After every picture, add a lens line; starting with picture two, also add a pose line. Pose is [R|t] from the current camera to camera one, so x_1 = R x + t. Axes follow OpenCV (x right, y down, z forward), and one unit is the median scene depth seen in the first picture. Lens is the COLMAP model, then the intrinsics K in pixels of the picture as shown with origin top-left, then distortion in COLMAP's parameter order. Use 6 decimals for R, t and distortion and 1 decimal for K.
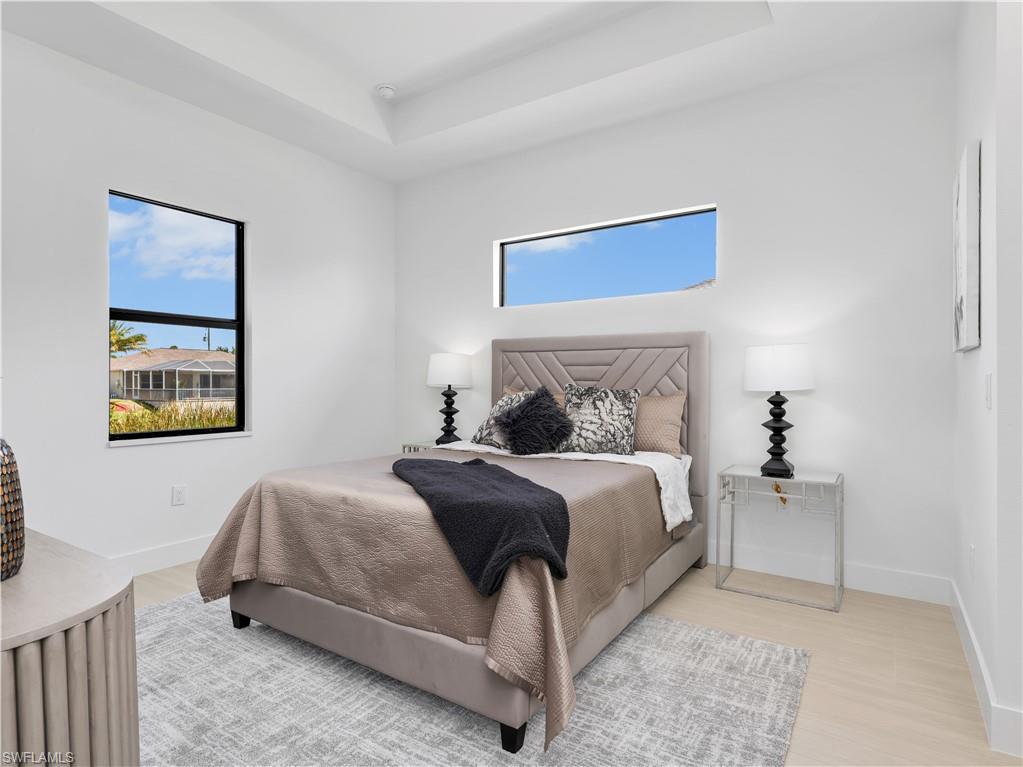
lens RADIAL K [[560.1, 0, 509.2], [0, 560.1, 388.5], [0, 0, 1]] dist [-0.004584, 0.000901]
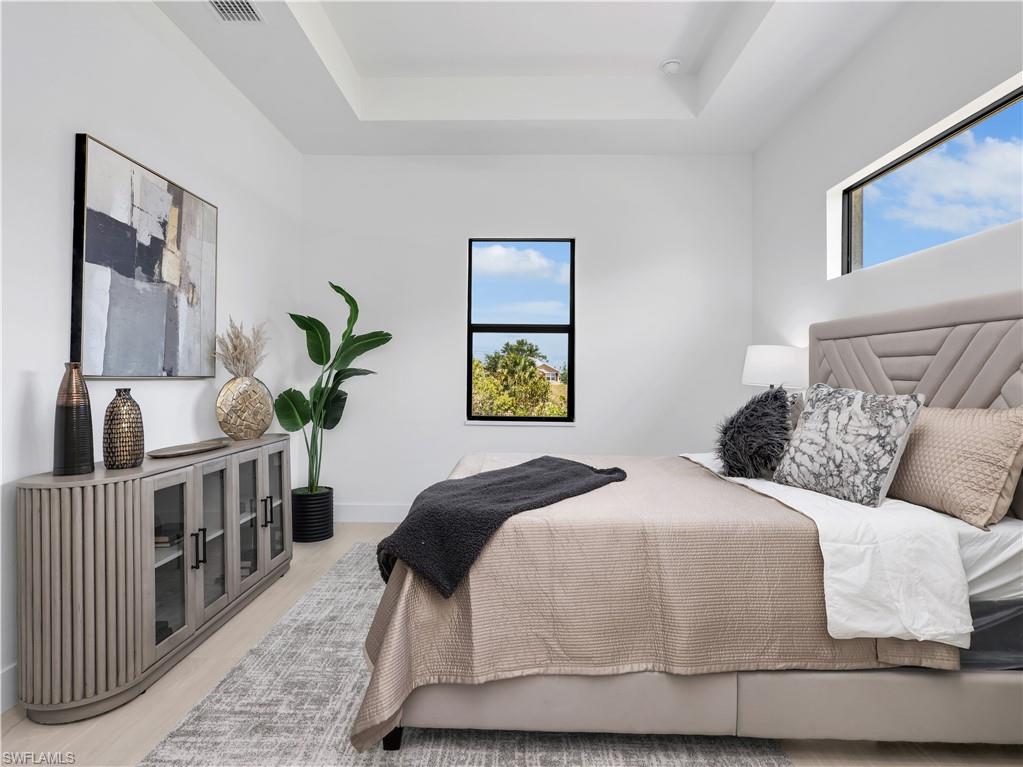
lens RADIAL K [[560.1, 0, 509.6], [0, 560.1, 380.6], [0, 0, 1]] dist [-0.004584, 0.000901]
pose [[0.537699, 0.008476, -0.843094, 0.510142], [-0.018447, 0.999828, -0.001714, -0.004709], [0.842935, 0.016475, 0.537763, 0.341443]]
